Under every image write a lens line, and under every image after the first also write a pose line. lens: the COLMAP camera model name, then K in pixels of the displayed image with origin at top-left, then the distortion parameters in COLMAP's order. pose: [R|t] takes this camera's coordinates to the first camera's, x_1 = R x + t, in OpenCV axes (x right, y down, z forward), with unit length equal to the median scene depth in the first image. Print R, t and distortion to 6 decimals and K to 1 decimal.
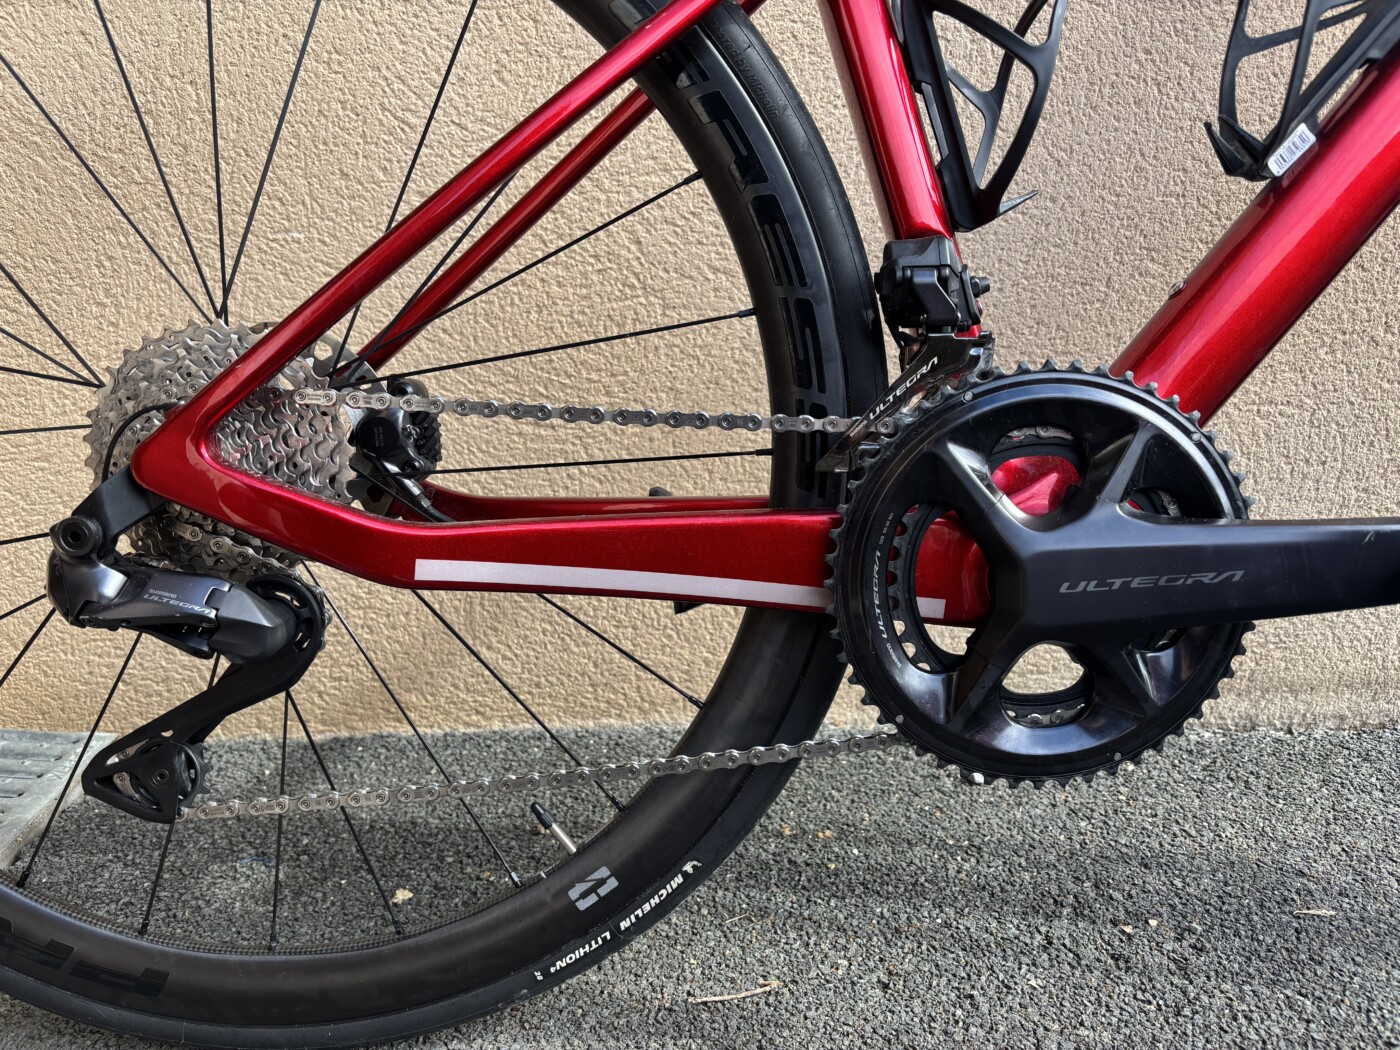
lens RADIAL K [[1069.2, 0, 700.0], [0, 1069.2, 525.0], [0, 0, 1]] dist [0.038954, -0.005876]
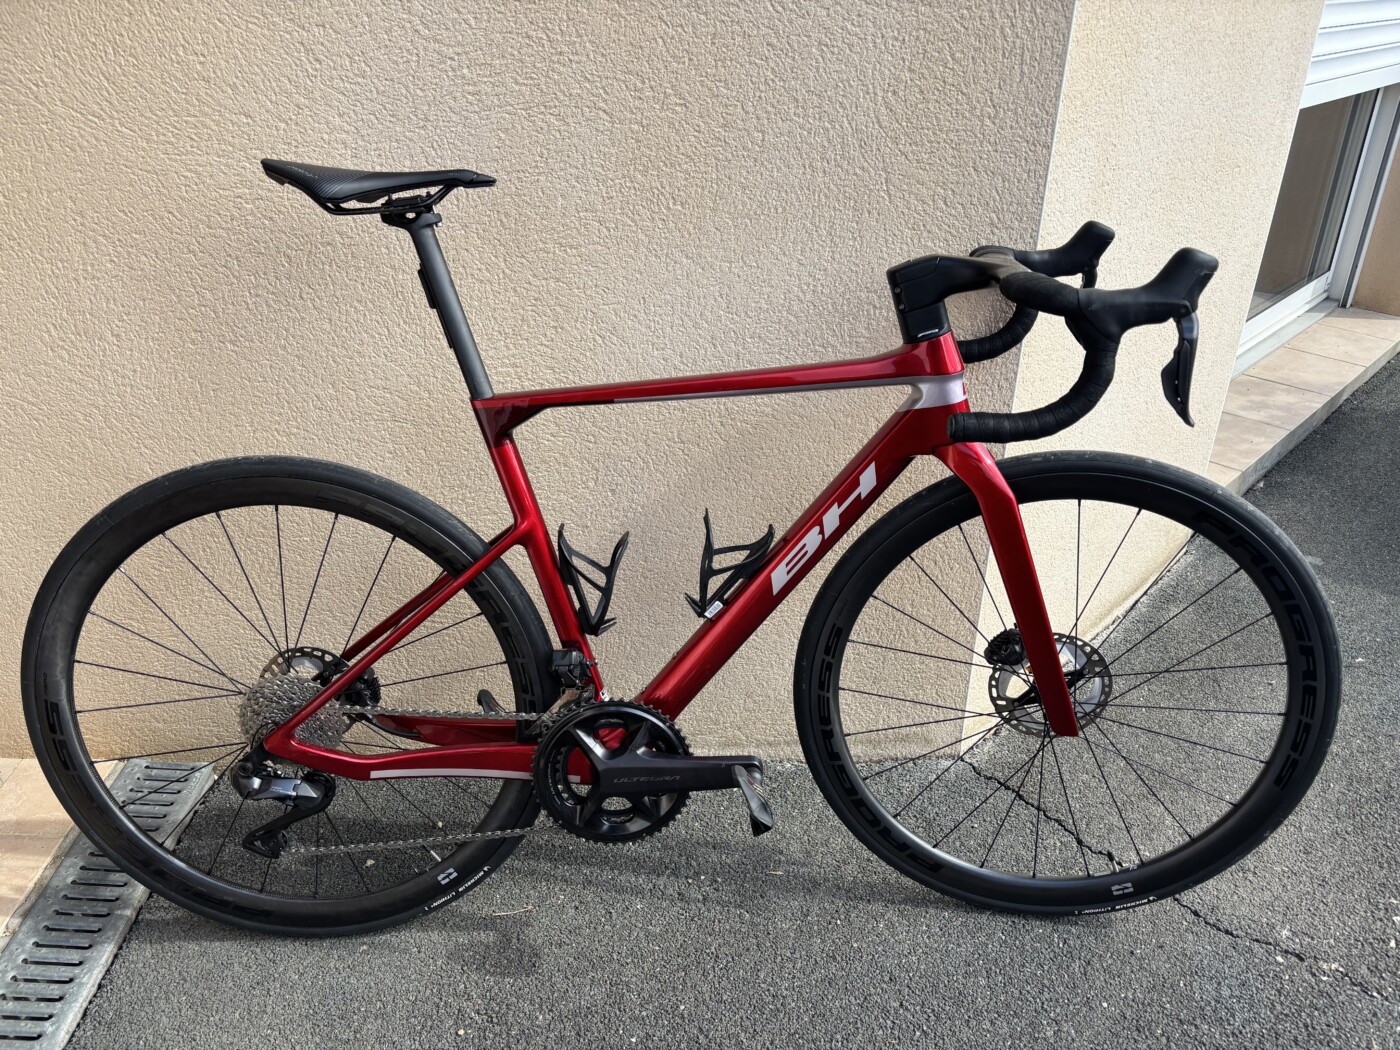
lens RADIAL K [[1069.2, 0, 700.0], [0, 1069.2, 525.0], [0, 0, 1]] dist [0.038954, -0.005876]
pose [[0.999241, 0.012846, 0.036786, 0.403700], [-0.018243, 0.988462, 0.150367, -0.895584], [-0.034430, -0.150924, 0.987946, -1.425168]]
